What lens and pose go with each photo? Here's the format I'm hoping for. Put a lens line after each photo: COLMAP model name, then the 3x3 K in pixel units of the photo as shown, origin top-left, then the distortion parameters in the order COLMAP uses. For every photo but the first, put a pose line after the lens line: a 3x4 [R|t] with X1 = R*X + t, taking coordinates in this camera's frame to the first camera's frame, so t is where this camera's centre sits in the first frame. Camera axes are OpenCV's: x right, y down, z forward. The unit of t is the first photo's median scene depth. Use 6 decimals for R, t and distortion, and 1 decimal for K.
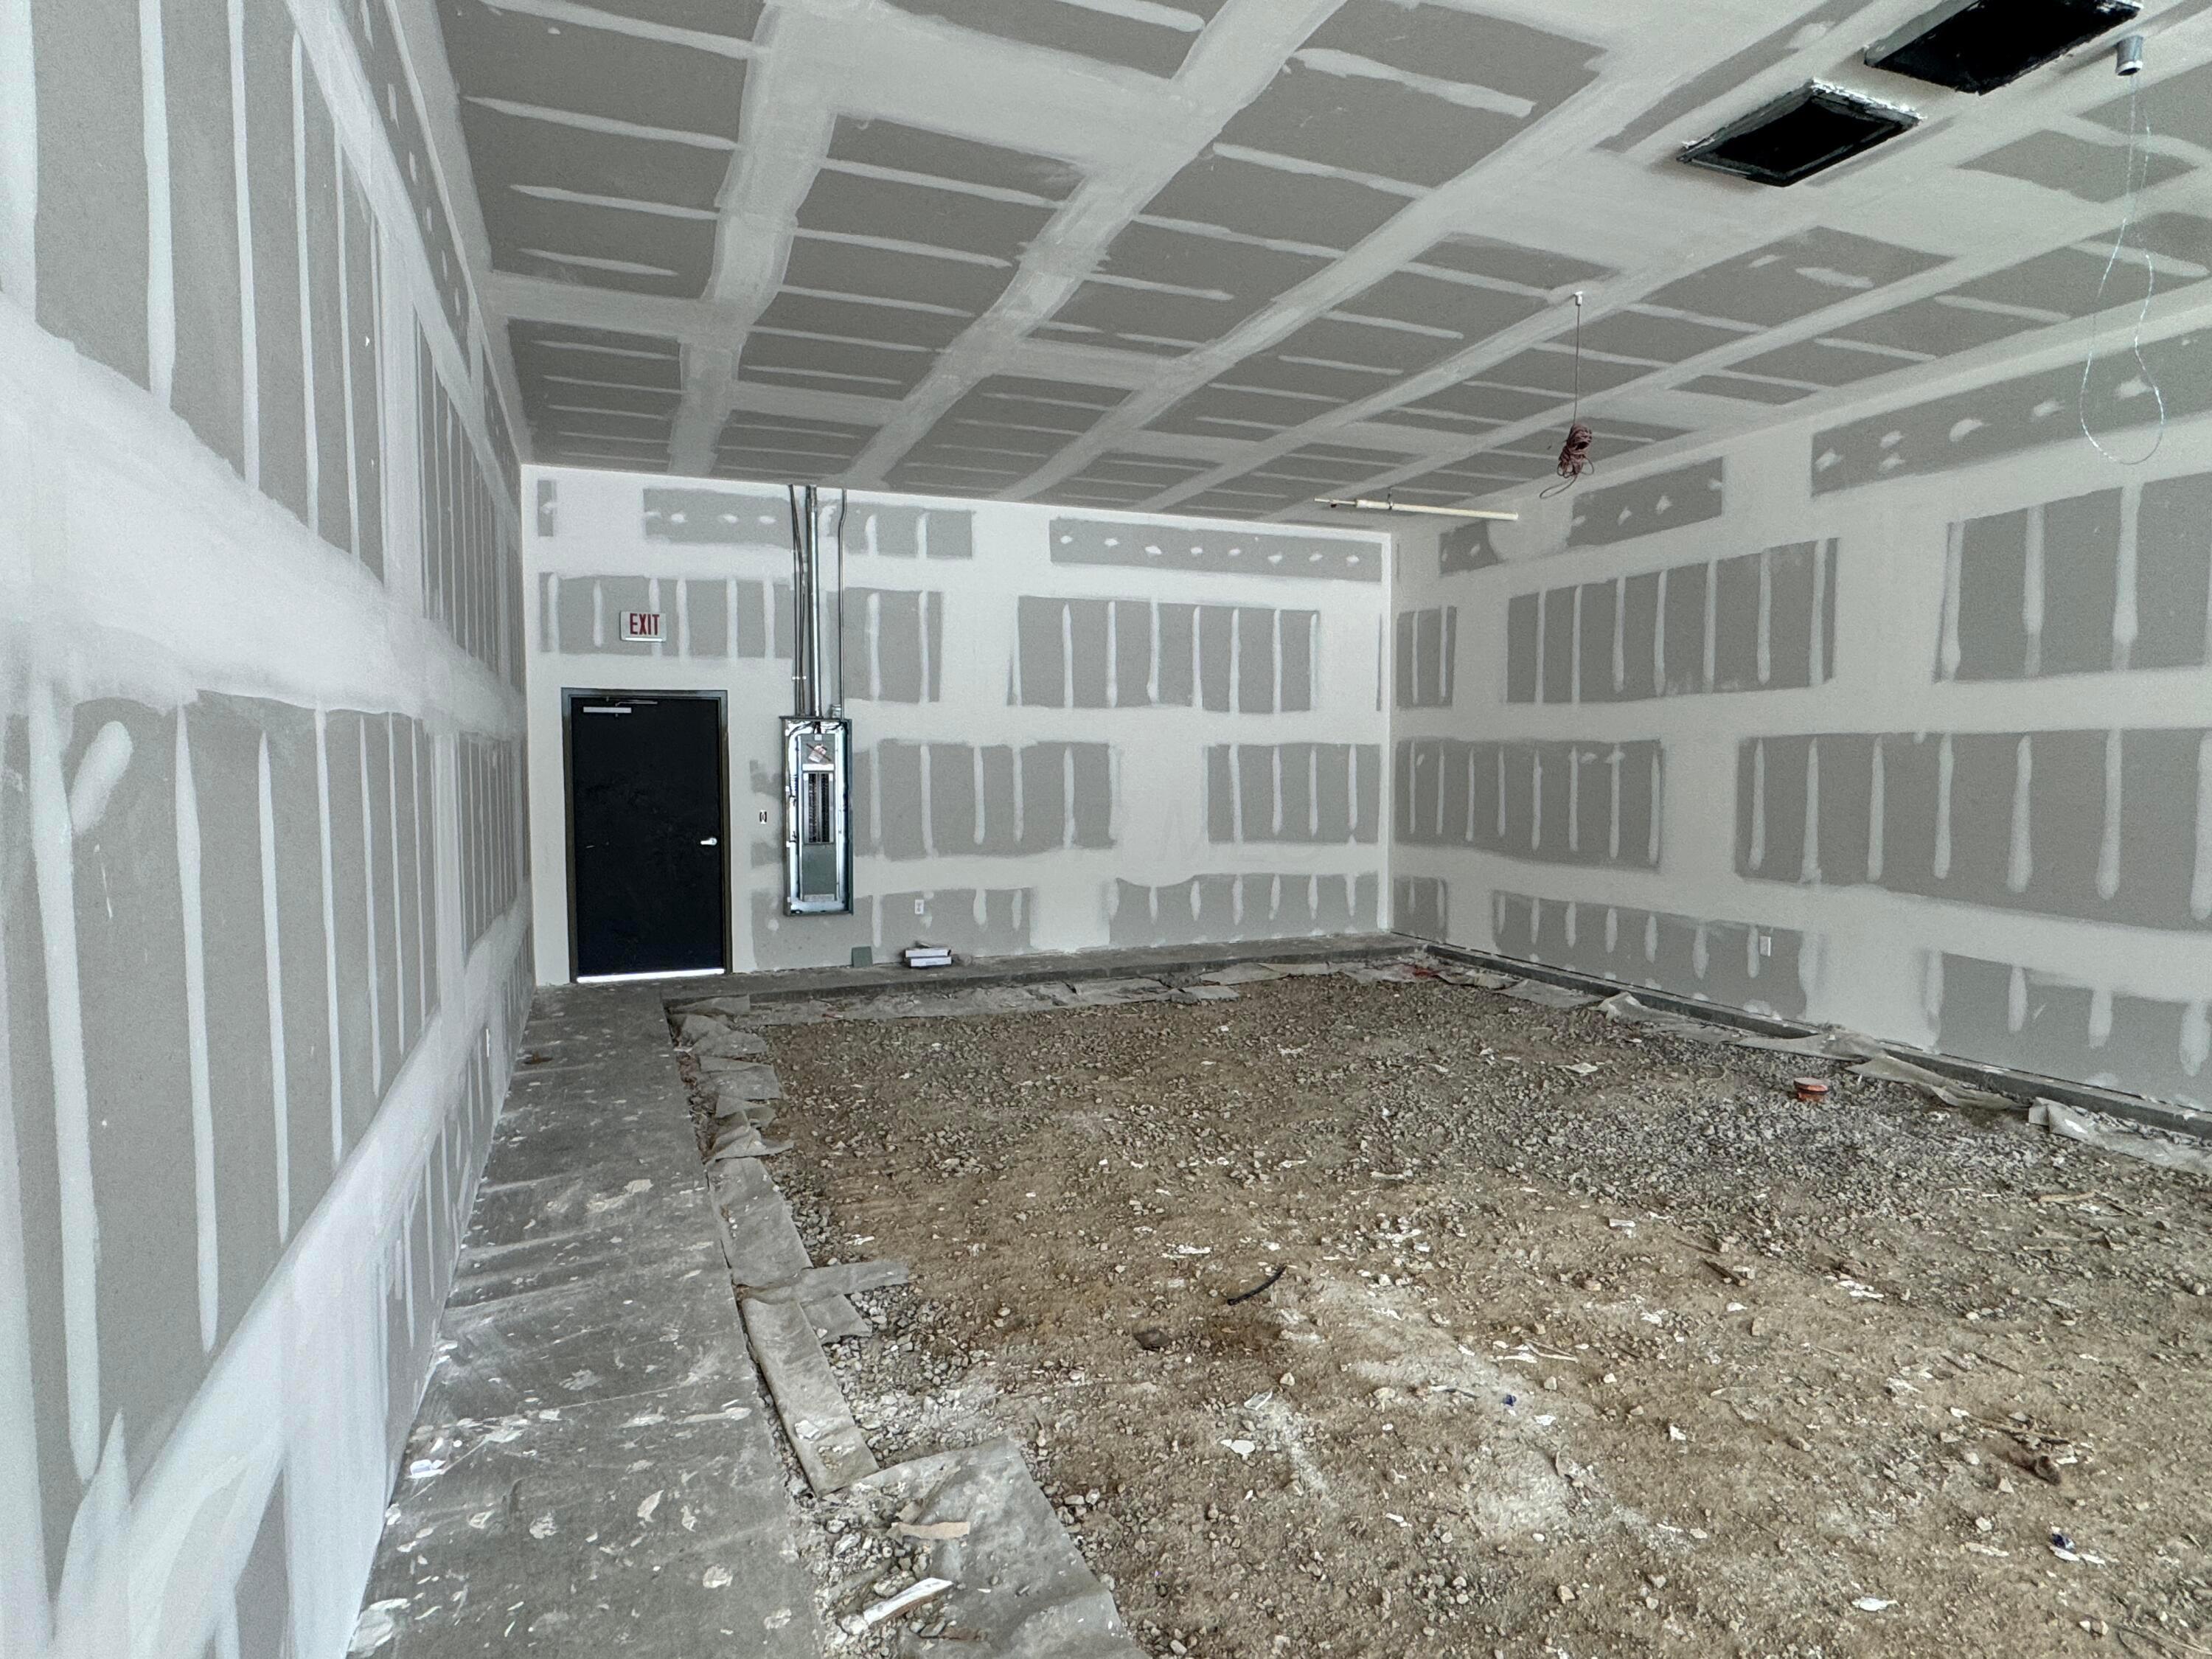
lens RADIAL K [[1229.7, 0, 1094.6], [0, 1229.7, 823.9], [0, 0, 1]] dist [-0.000041, 0.000814]
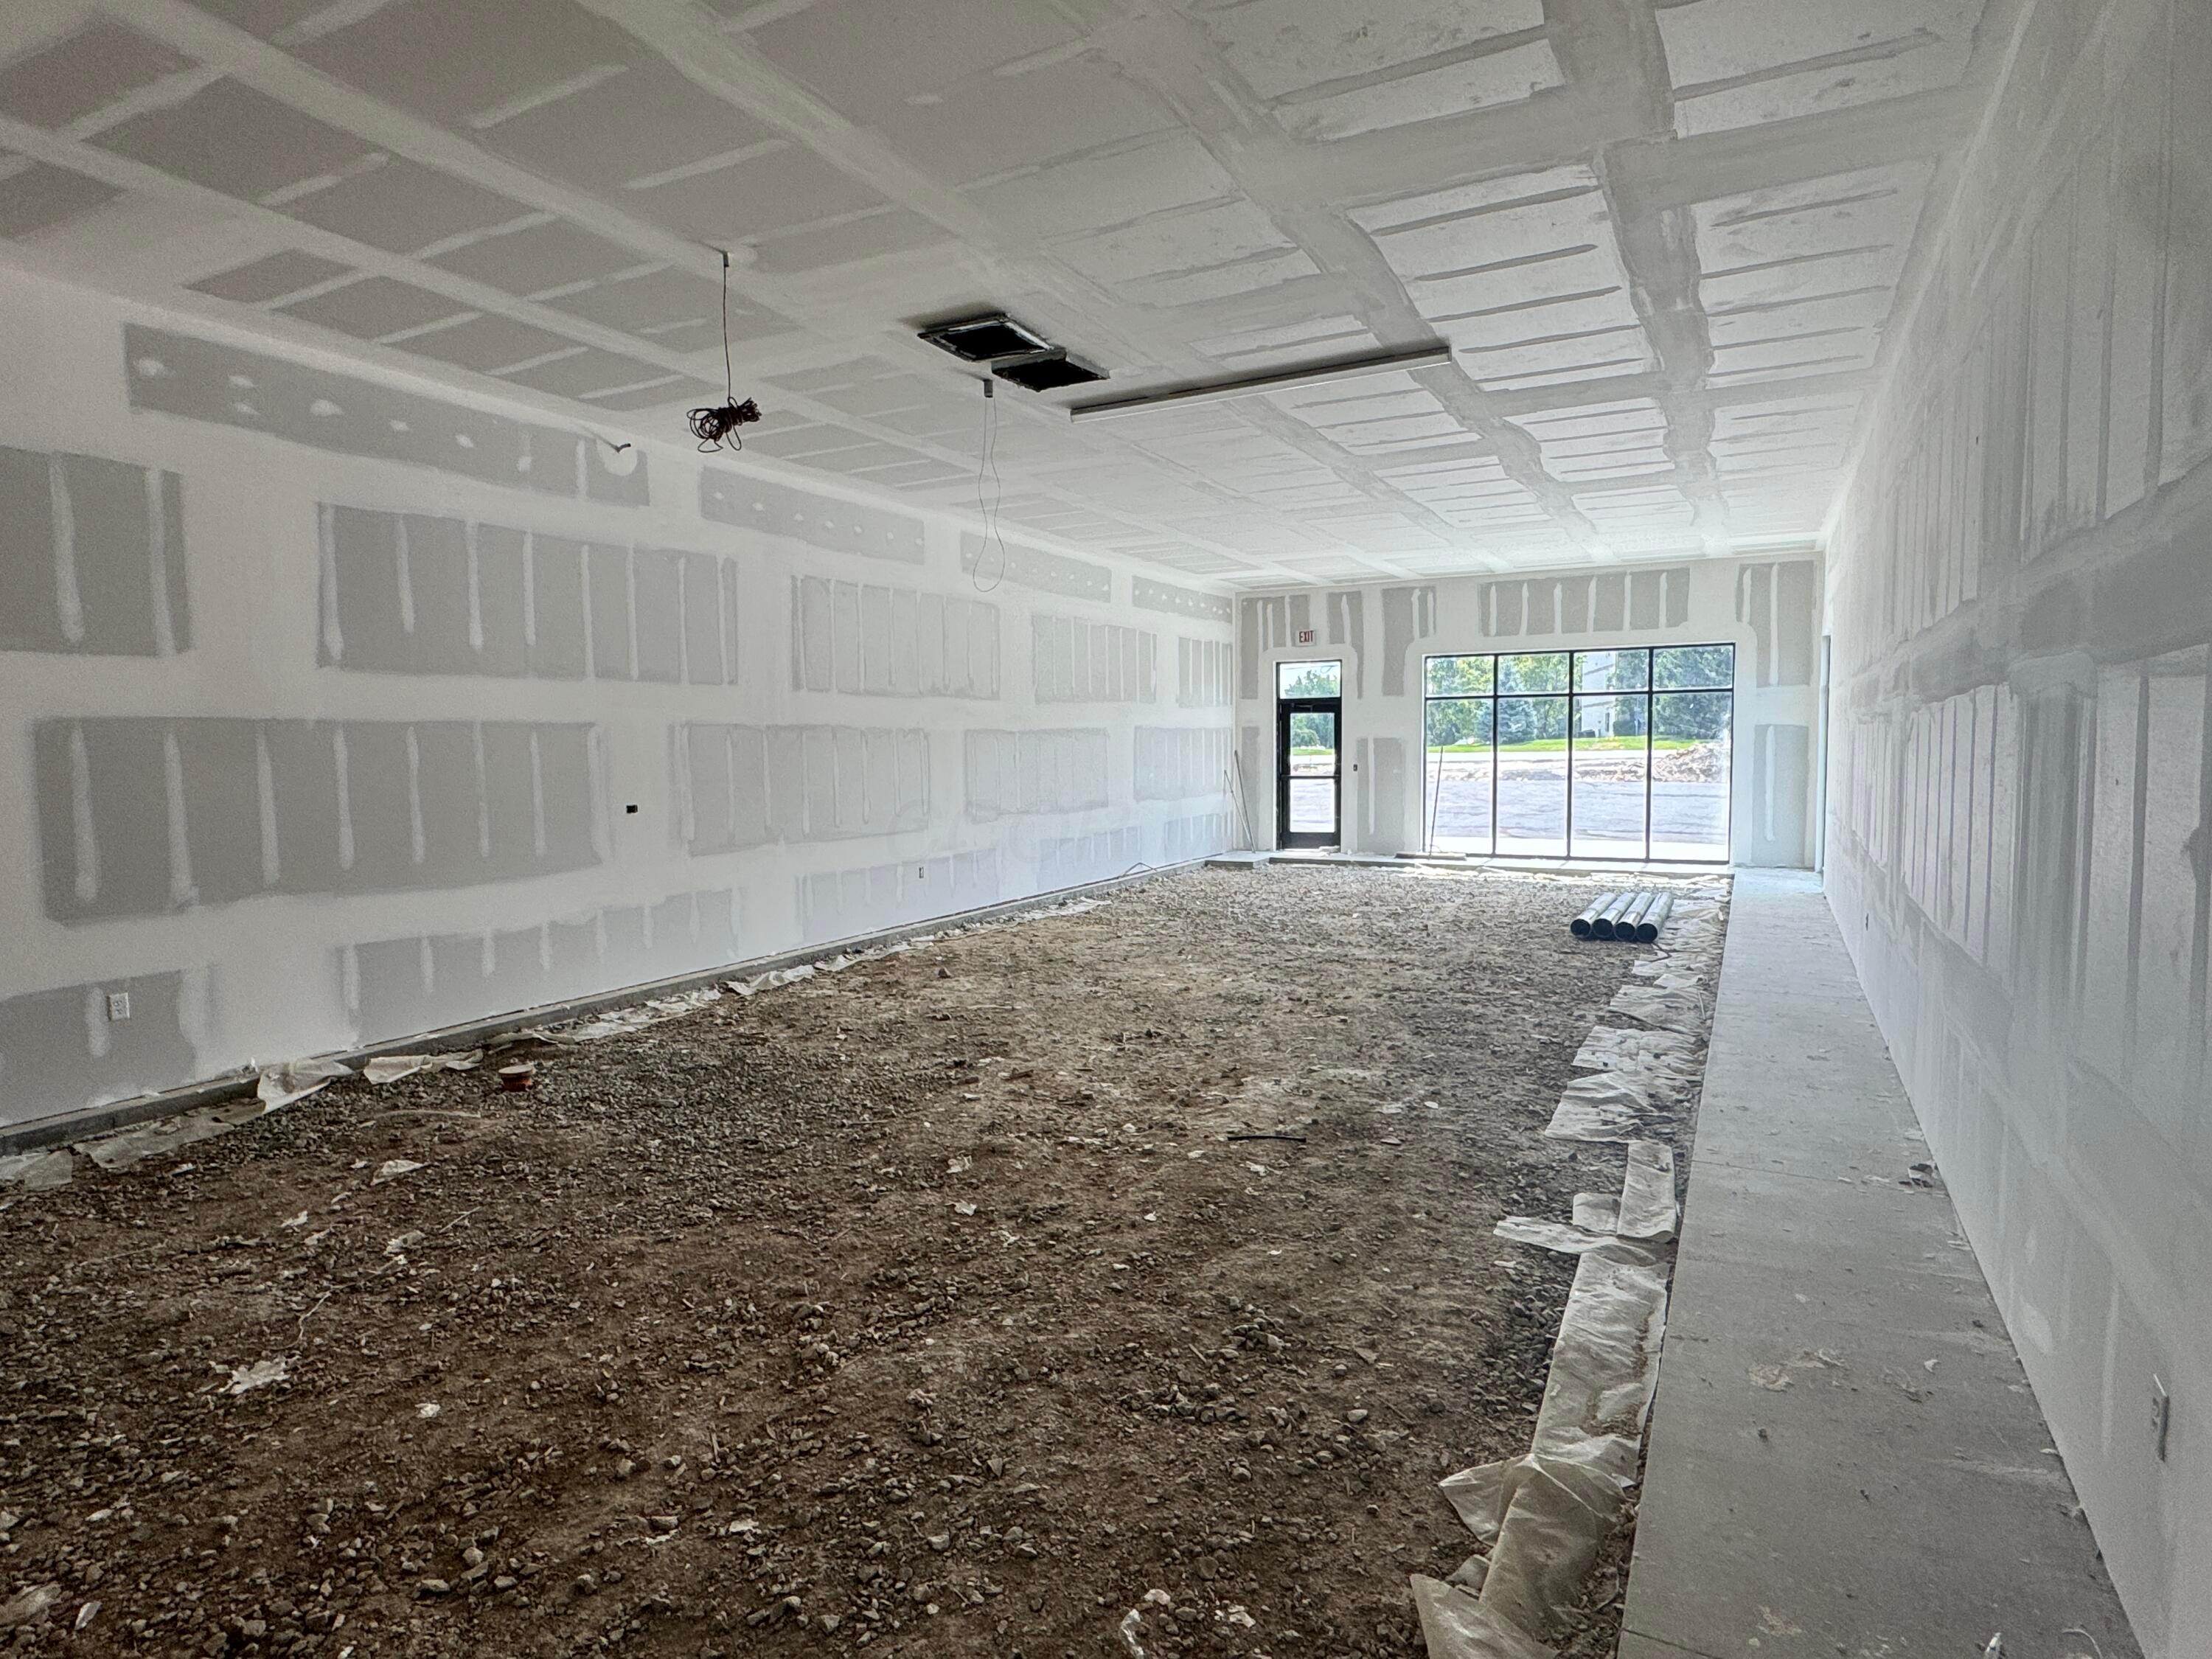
lens RADIAL K [[1229.7, 0, 1094.6], [0, 1229.7, 823.9], [0, 0, 1]] dist [-0.000041, 0.000814]
pose [[-0.643659, -0.045193, 0.763977, -0.442501], [0.053644, 0.993135, 0.103945, -0.061795], [-0.763430, 0.107888, -0.636816, 1.177415]]
